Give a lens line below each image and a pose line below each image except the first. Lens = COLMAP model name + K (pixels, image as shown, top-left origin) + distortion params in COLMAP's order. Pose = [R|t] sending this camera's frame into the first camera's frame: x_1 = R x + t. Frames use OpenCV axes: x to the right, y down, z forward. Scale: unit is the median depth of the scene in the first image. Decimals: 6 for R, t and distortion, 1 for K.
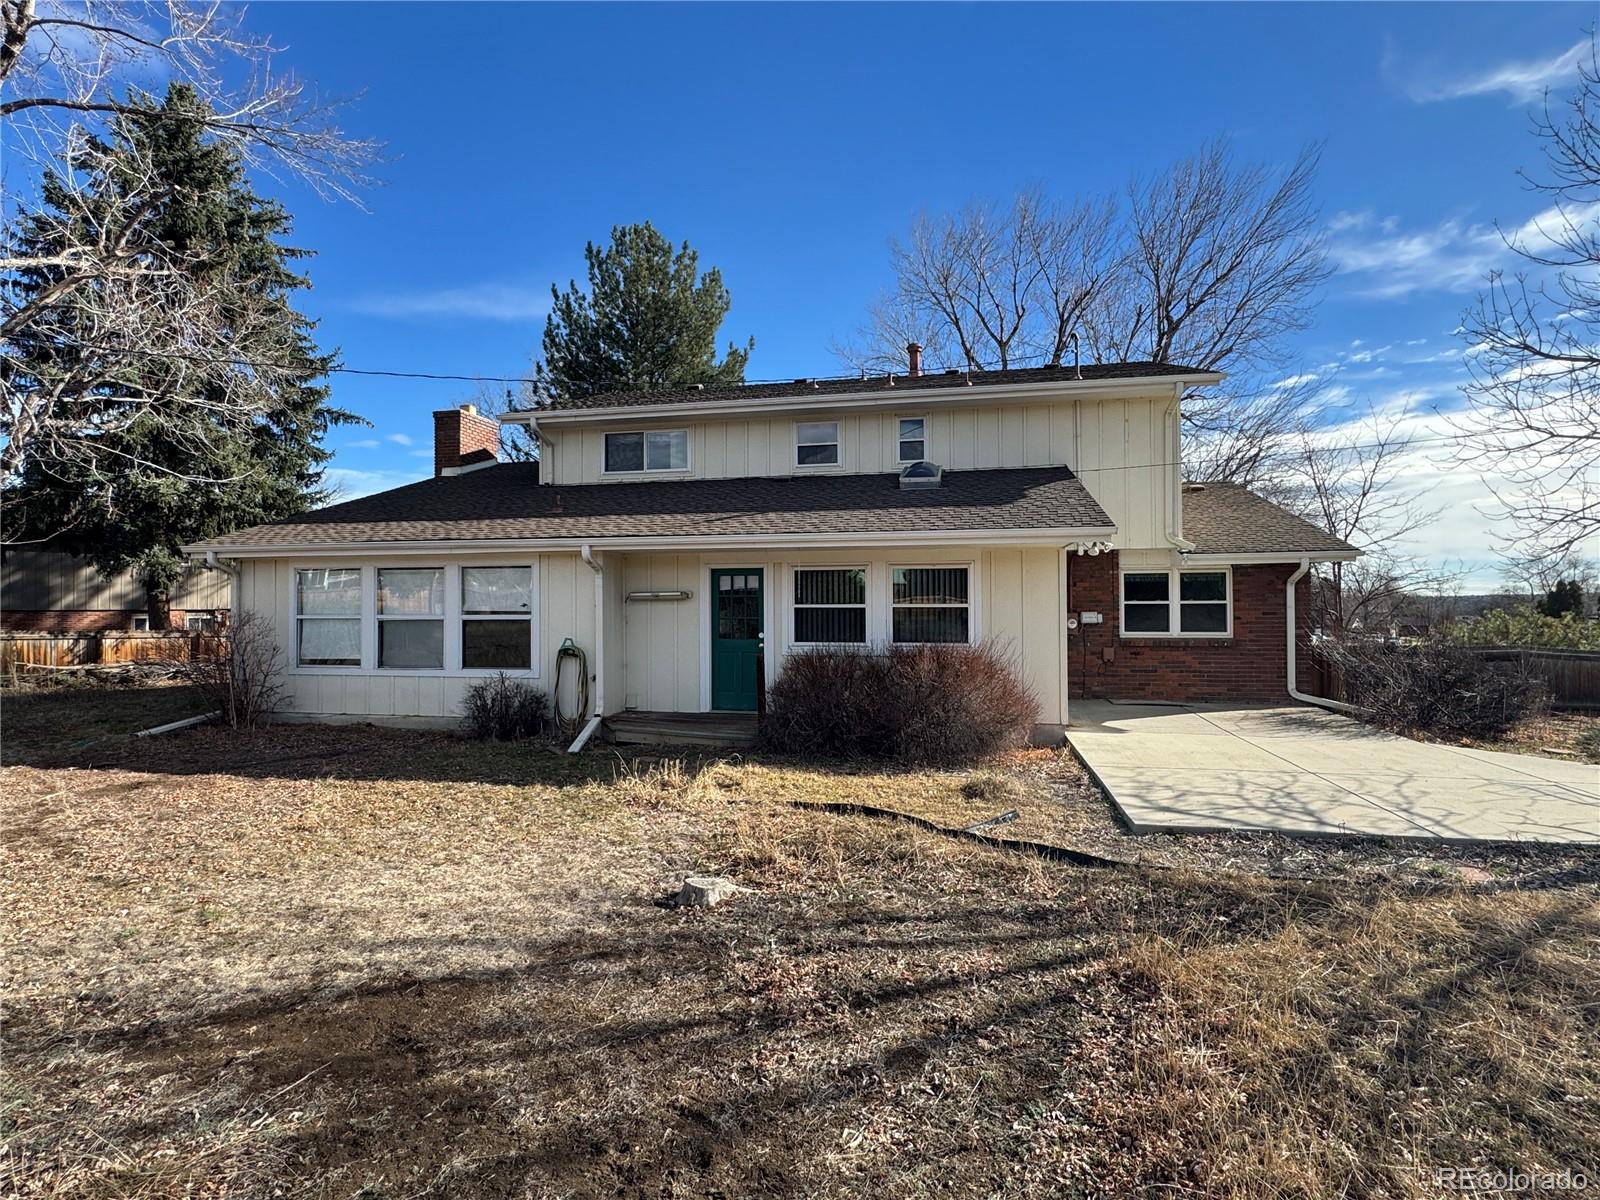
lens RADIAL K [[814.7, 0, 794.5], [0, 814.7, 601.2], [0, 0, 1]] dist [0.000610, 0.000020]
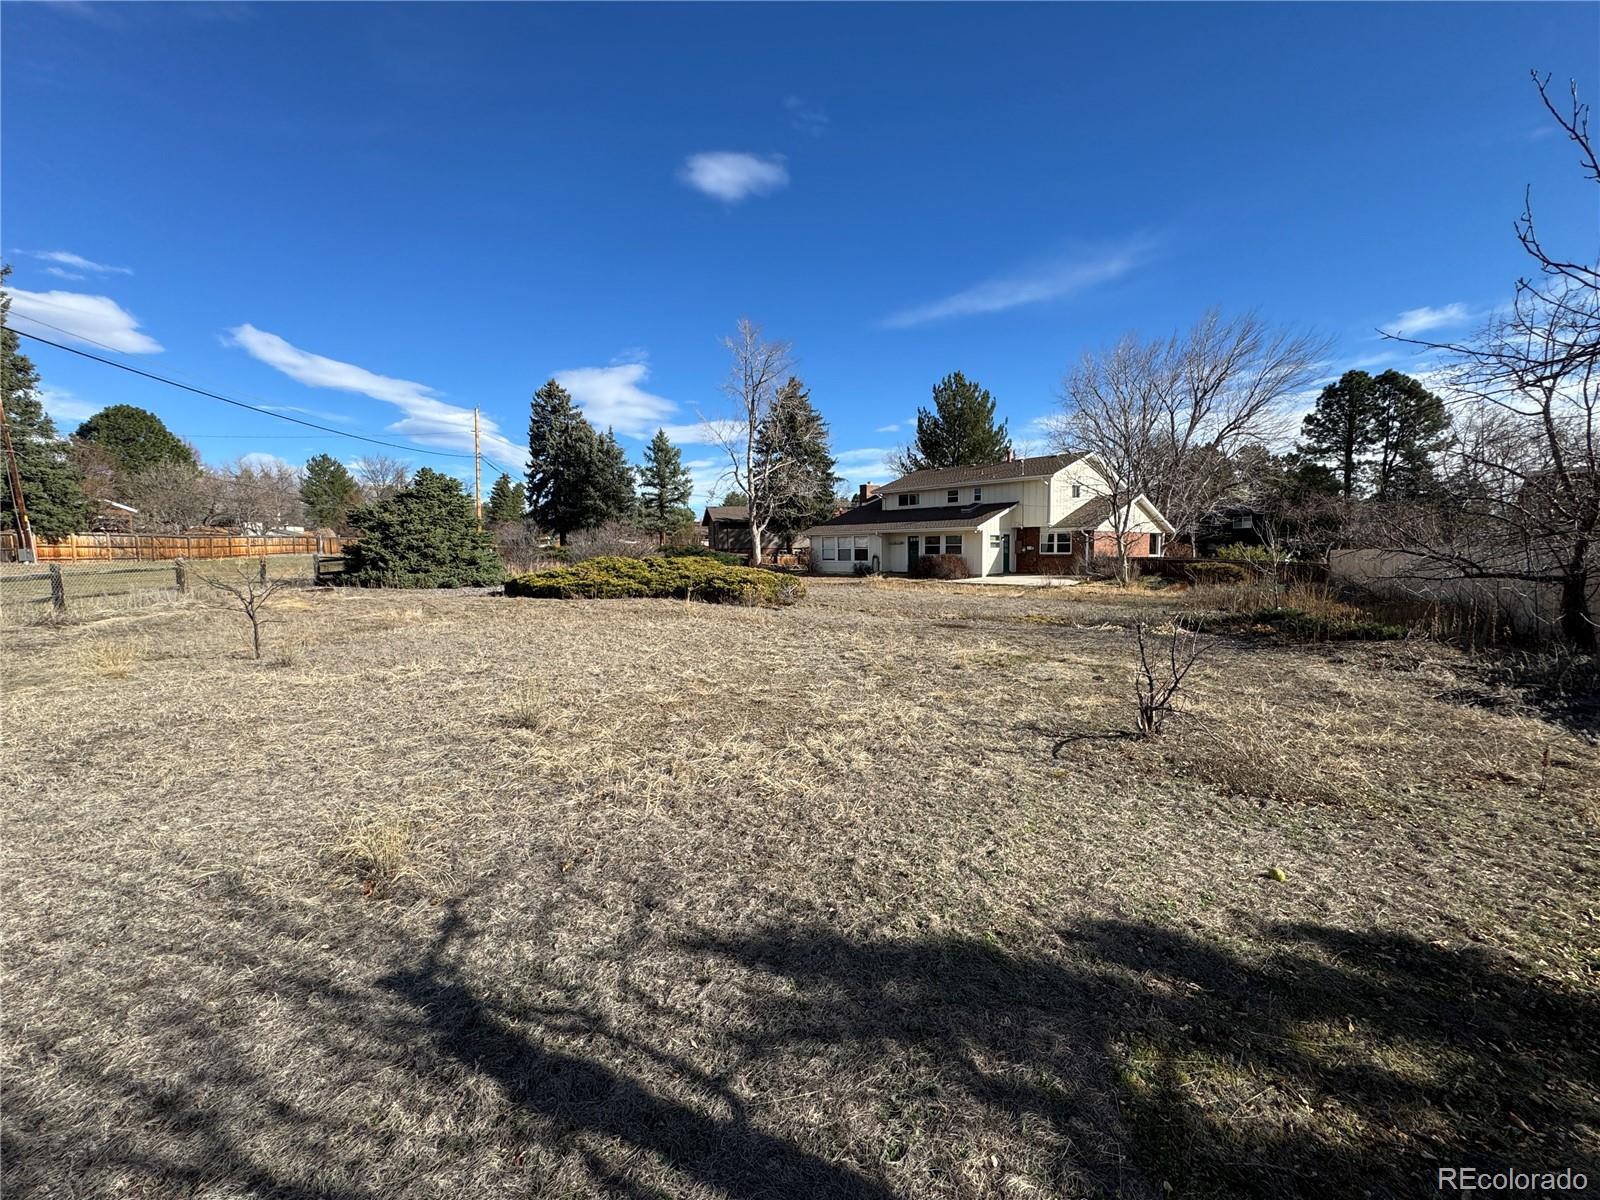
lens RADIAL K [[639.7, 0, 799.8], [0, 639.7, 598.7], [0, 0, 1]] dist [0.000299, 0.000170]
pose [[0.818781, 0.039553, -0.572742, 1.084708], [0.011951, 0.996233, 0.085884, -0.008252], [0.573982, -0.077165, 0.815224, -1.610910]]
